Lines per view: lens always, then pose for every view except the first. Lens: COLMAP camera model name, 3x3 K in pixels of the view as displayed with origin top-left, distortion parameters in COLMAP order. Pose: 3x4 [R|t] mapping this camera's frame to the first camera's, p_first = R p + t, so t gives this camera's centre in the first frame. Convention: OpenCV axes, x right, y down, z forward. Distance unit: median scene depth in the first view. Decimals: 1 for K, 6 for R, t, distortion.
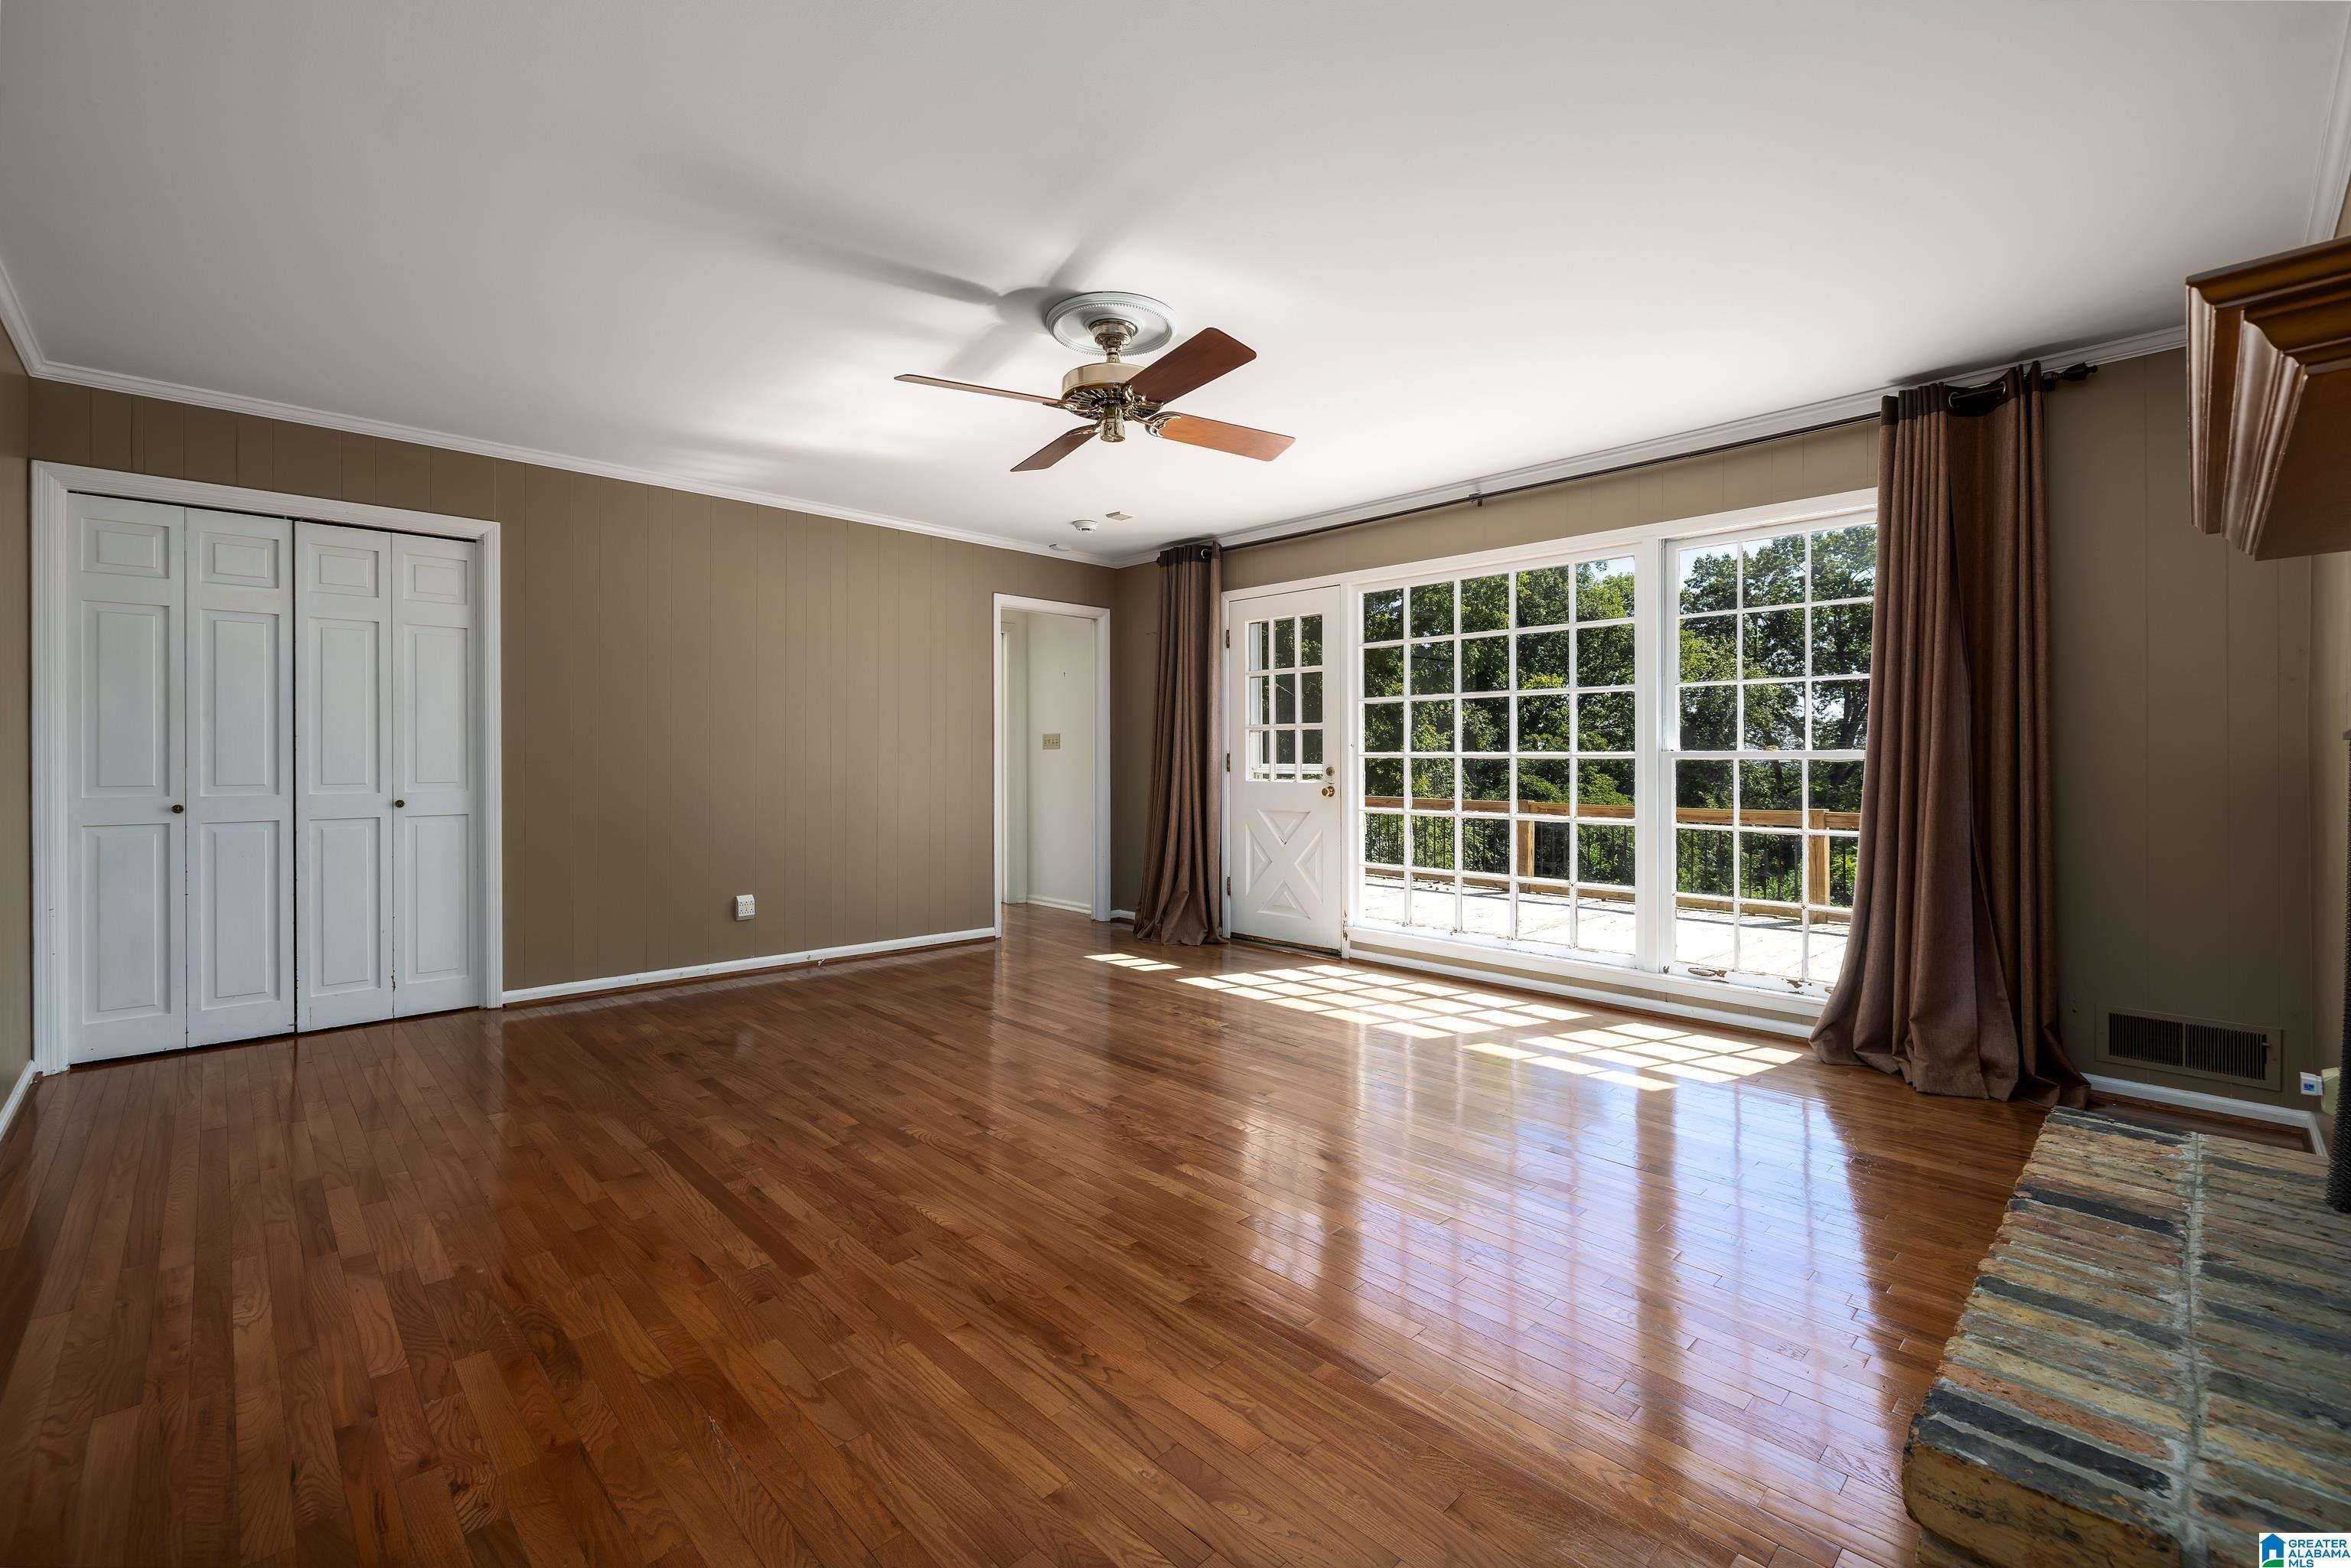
lens RADIAL K [[990.7, 0, 1177.8], [0, 990.7, 768.7], [0, 0, 1]] dist [-0.006761, -0.000894]
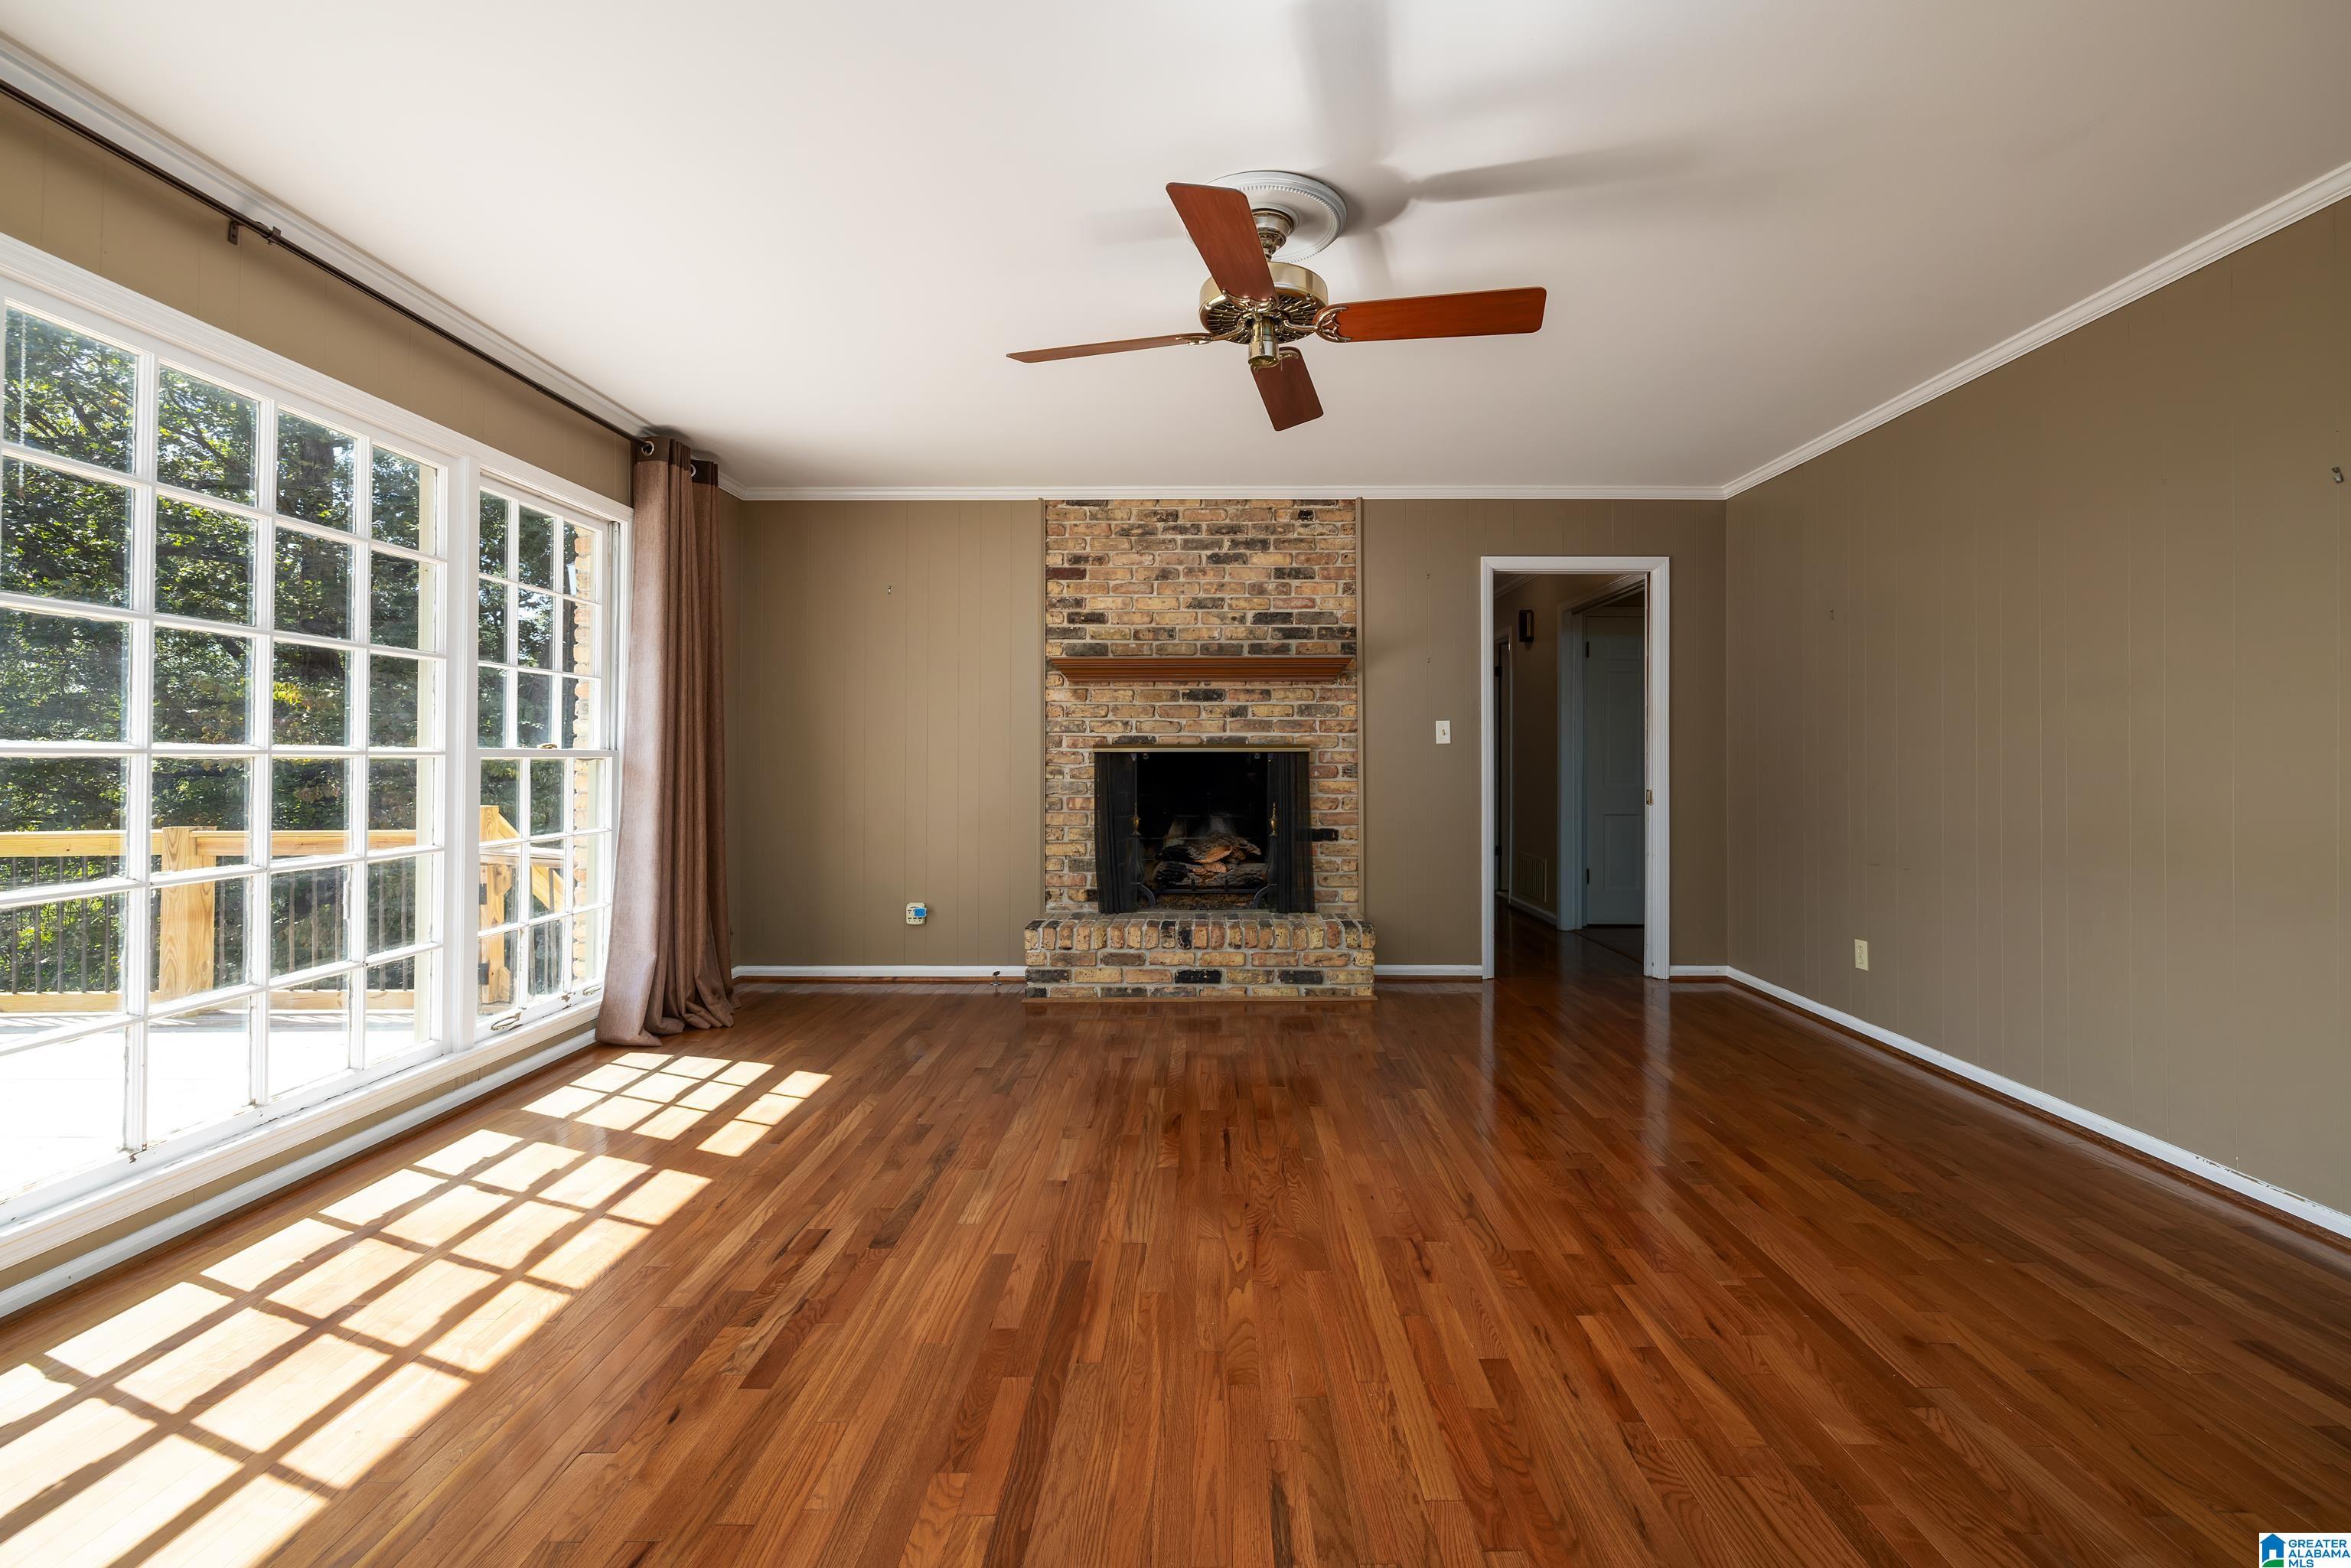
lens RADIAL K [[990.7, 0, 1177.5], [0, 990.7, 761.2], [0, 0, 1]] dist [-0.006761, -0.000894]
pose [[-0.693445, -0.003356, 0.720502, -0.341379], [0.005471, 0.999936, 0.009922, -0.010115], [-0.720489, 0.010822, -0.693382, 0.920444]]
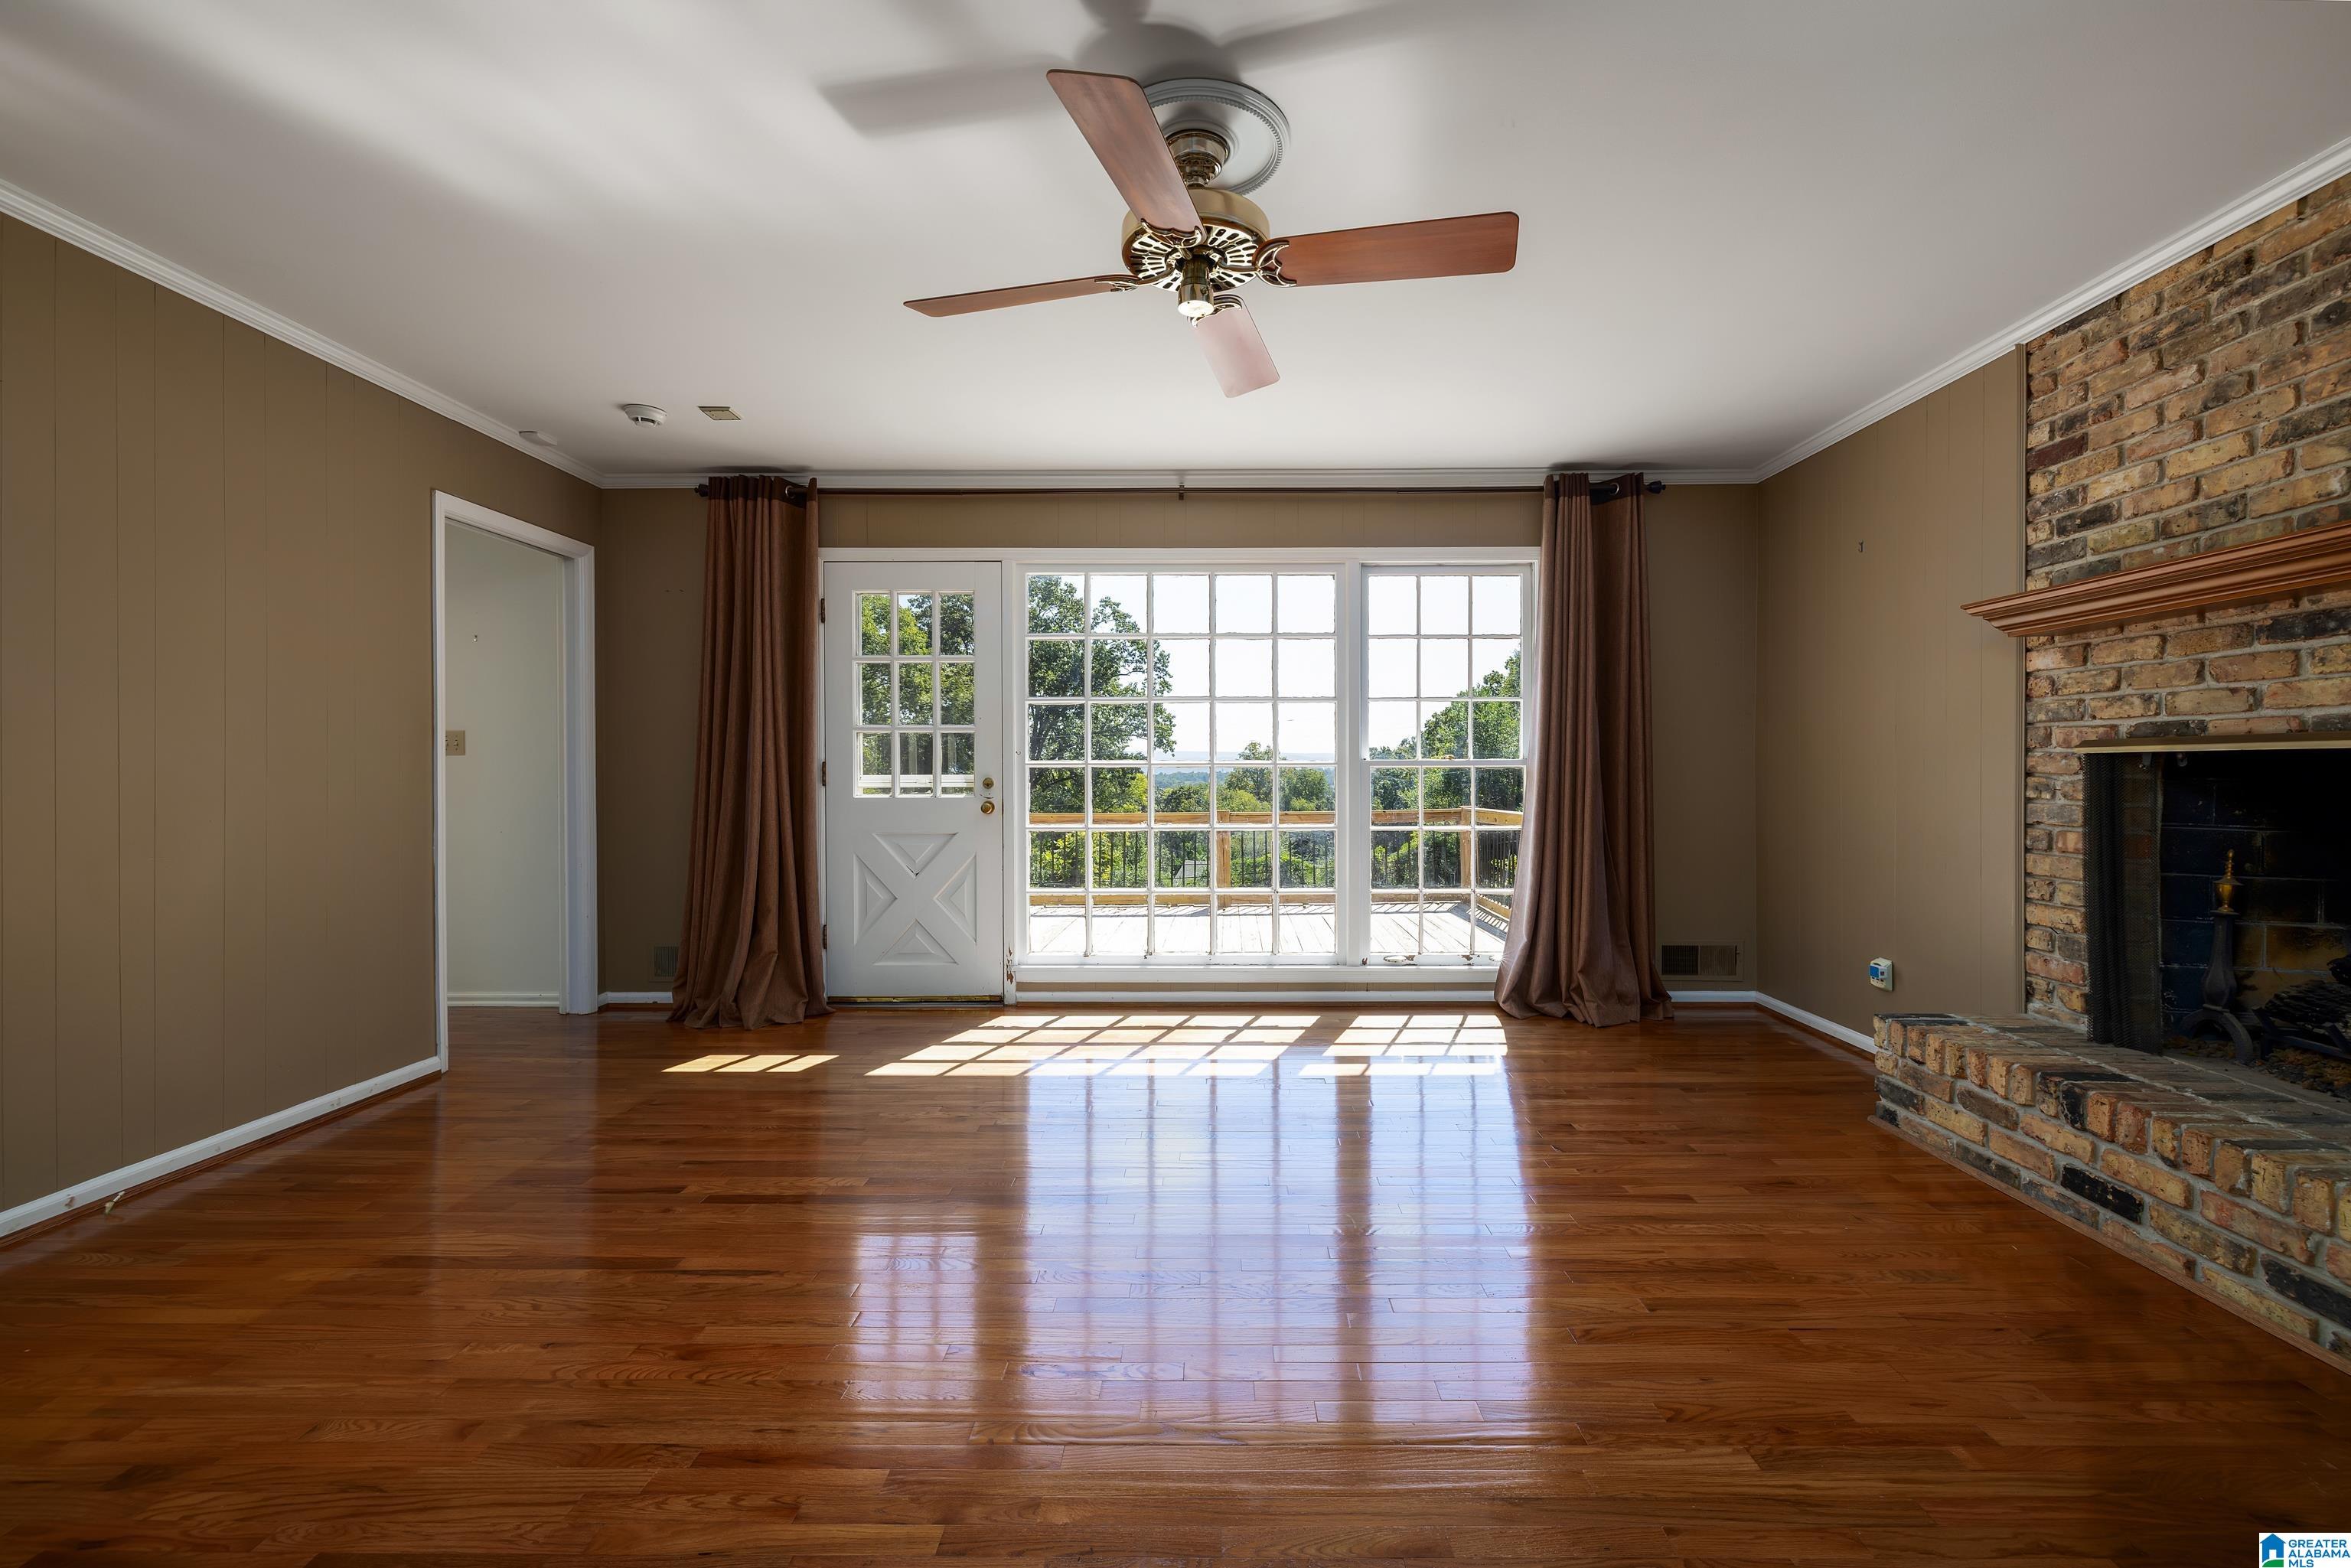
lens RADIAL K [[990.7, 0, 1220.9], [0, 990.7, 784.0], [0, 0, 1]] dist [-0.006761, -0.000894]
pose [[0.697884, -0.015997, 0.716032, -0.316865], [0.010789, 0.999872, 0.011823, -0.004800], [-0.716129, -0.000526, 0.697967, 0.286665]]
